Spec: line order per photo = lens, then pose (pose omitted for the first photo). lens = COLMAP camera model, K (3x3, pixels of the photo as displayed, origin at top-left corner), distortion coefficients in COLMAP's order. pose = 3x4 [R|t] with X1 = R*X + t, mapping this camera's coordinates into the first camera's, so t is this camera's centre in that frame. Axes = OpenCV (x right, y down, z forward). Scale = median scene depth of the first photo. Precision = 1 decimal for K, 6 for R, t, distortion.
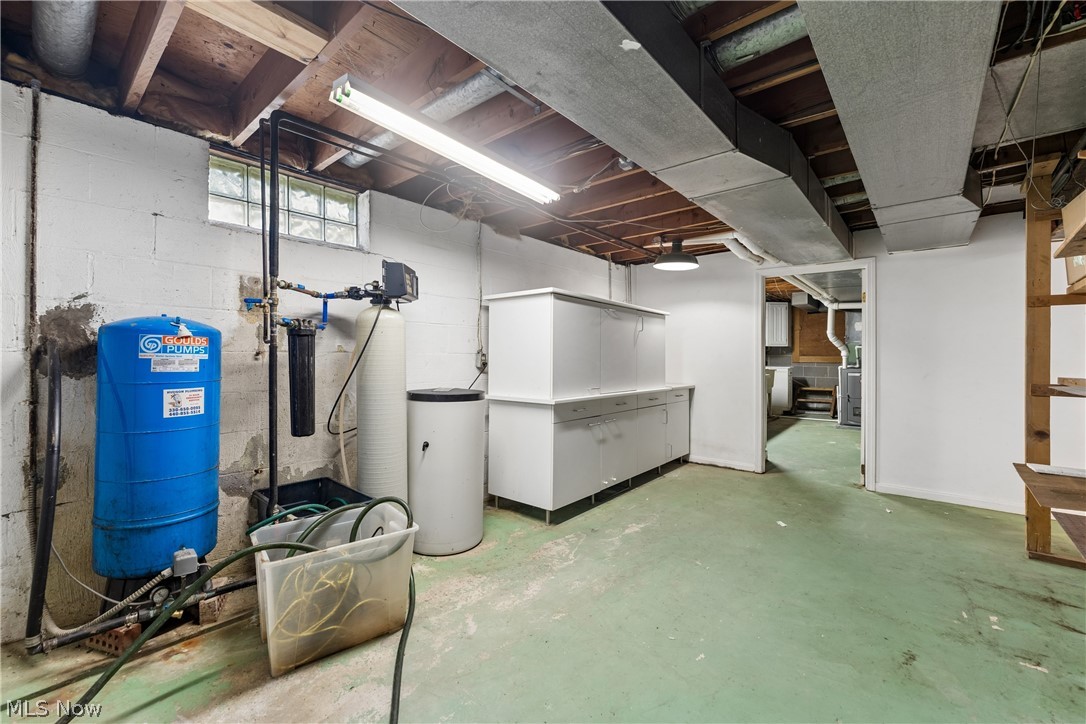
lens RADIAL K [[432.3, 0, 546.0], [0, 432.3, 357.3], [0, 0, 1]] dist [0.000975, -0.000095]
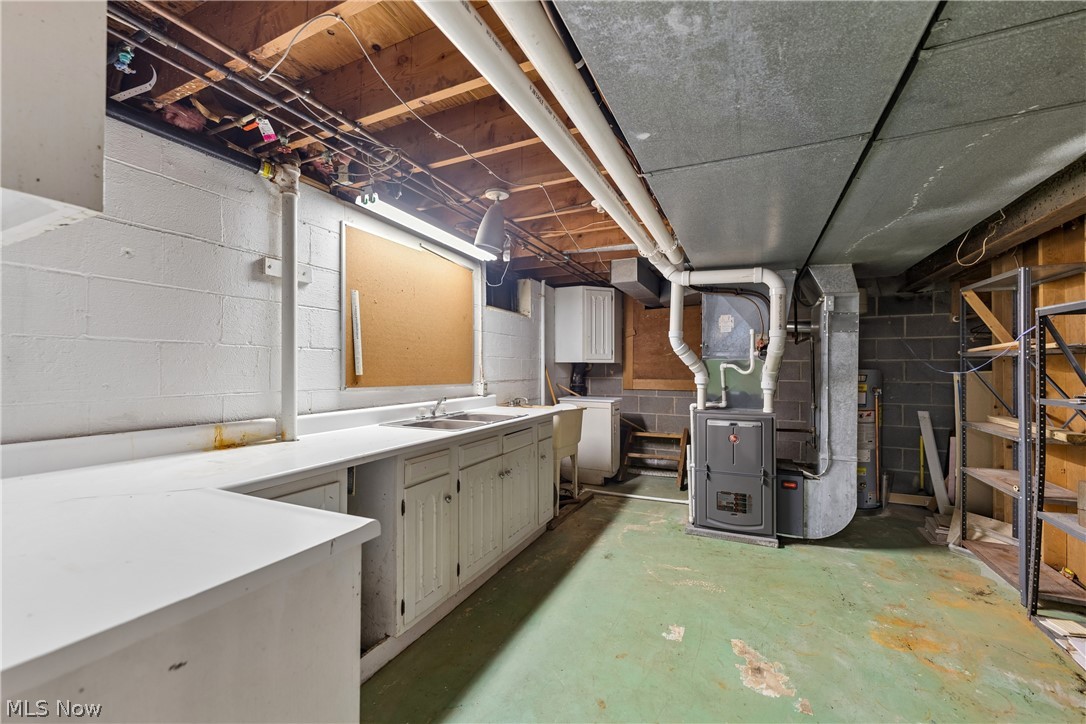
lens RADIAL K [[432.3, 0, 542.9], [0, 432.3, 367.6], [0, 0, 1]] dist [0.000975, -0.000095]
pose [[0.964036, 0.006318, 0.265696, 0.343569], [-0.004003, 0.999949, -0.009255, -0.014260], [-0.265741, 0.007859, 0.964012, 0.510138]]
